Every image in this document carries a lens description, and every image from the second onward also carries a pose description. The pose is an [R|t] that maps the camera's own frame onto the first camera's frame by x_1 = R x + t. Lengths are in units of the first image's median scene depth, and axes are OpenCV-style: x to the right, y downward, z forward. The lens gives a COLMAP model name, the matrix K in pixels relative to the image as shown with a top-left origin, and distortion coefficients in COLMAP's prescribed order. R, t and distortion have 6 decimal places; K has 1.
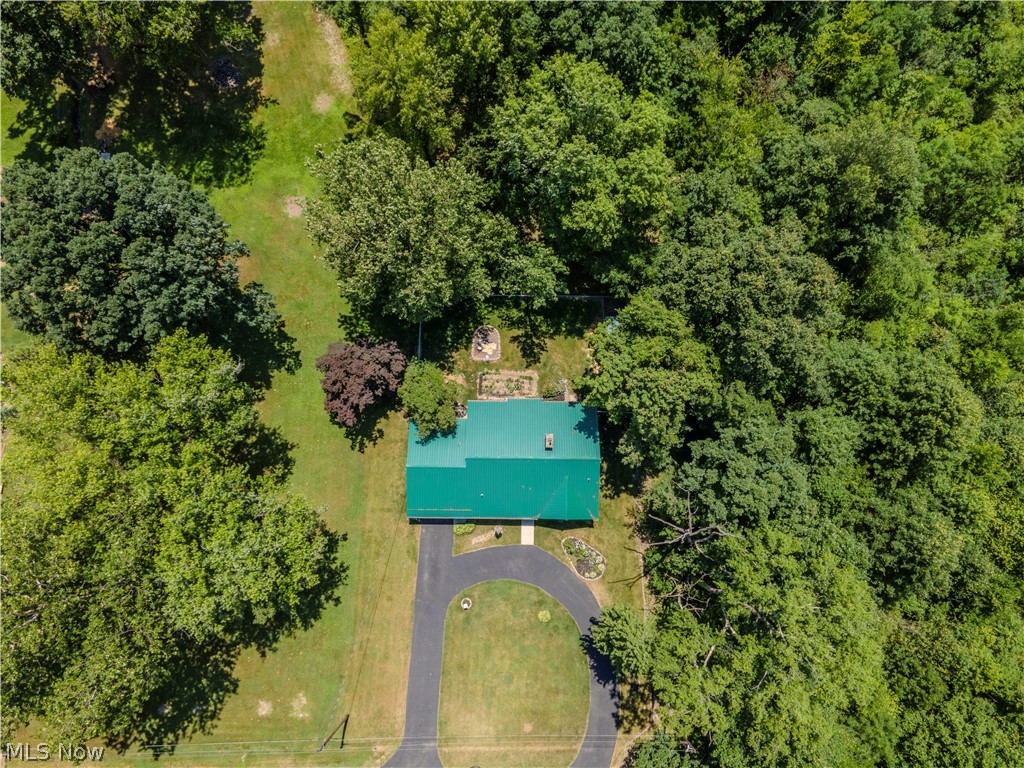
lens RADIAL K [[732.8, 0, 512.0], [0, 732.8, 384.0], [0, 0, 1]] dist [0.052418, -0.002762]
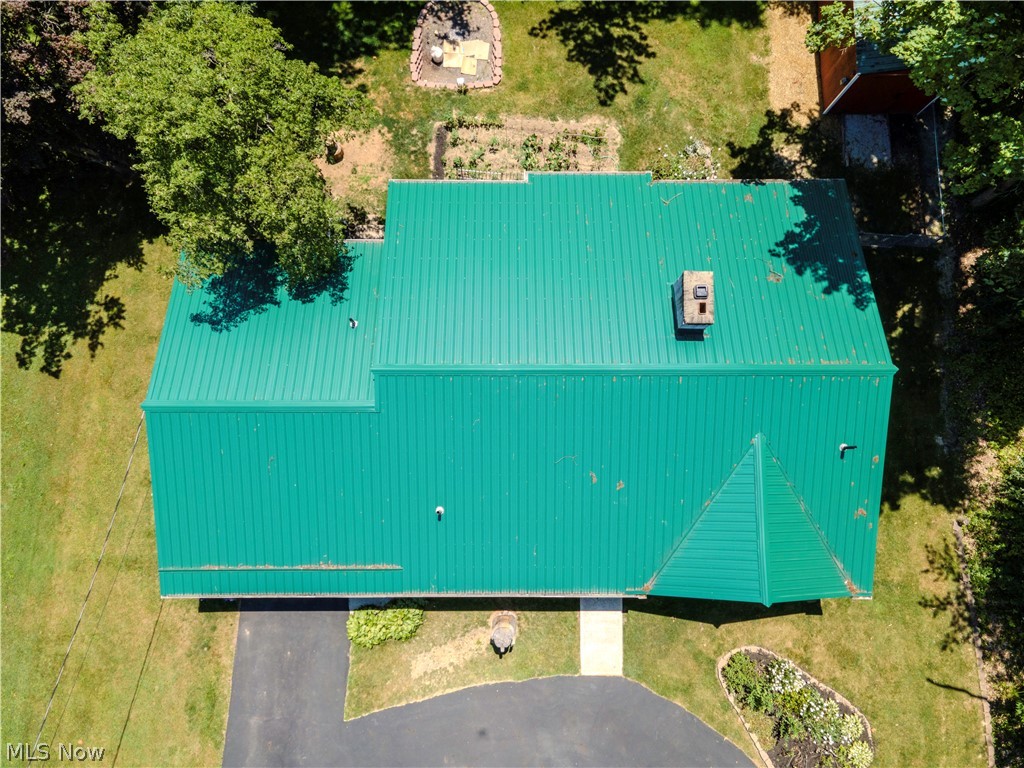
lens RADIAL K [[732.8, 0, 512.0], [0, 732.8, 384.0], [0, 0, 1]] dist [0.052418, -0.002762]
pose [[0.999912, -0.012552, -0.004310, -0.012158], [0.012581, 0.999897, 0.006920, 0.100432], [0.004223, -0.006973, 0.999967, 0.709970]]
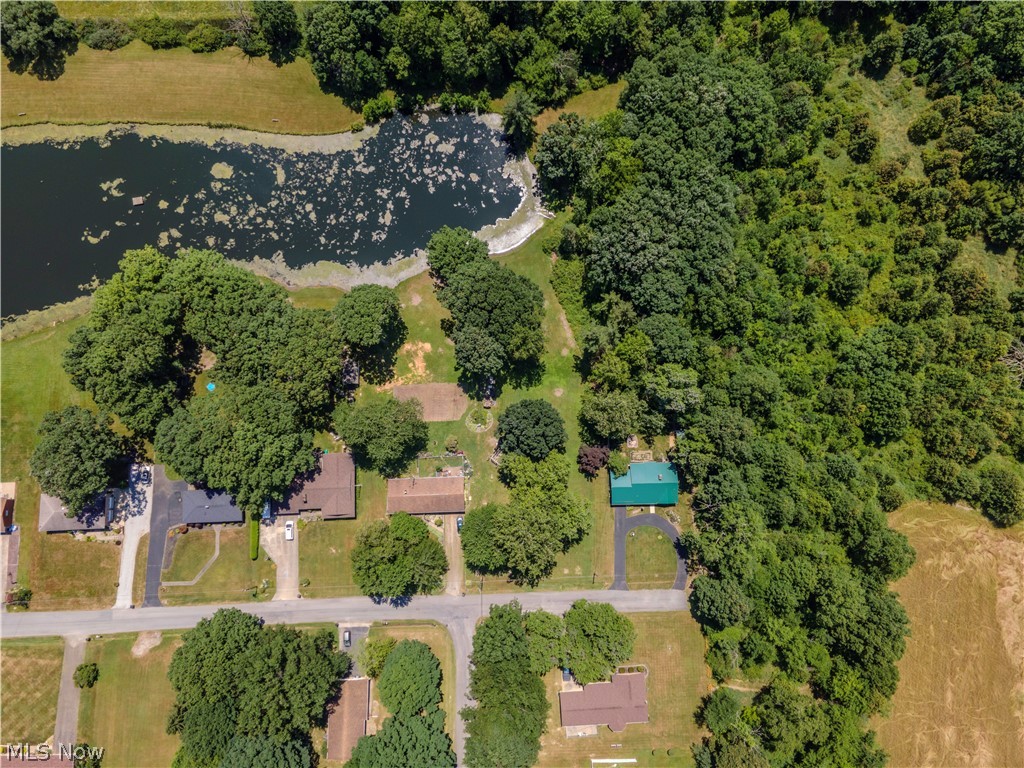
lens RADIAL K [[732.8, 0, 512.0], [0, 732.8, 384.0], [0, 0, 1]] dist [0.052418, -0.002762]
pose [[0.999308, -0.037073, -0.002863, -0.491746], [0.037069, 0.999312, -0.001475, -0.294053], [0.002916, 0.001368, 0.999995, -1.830686]]
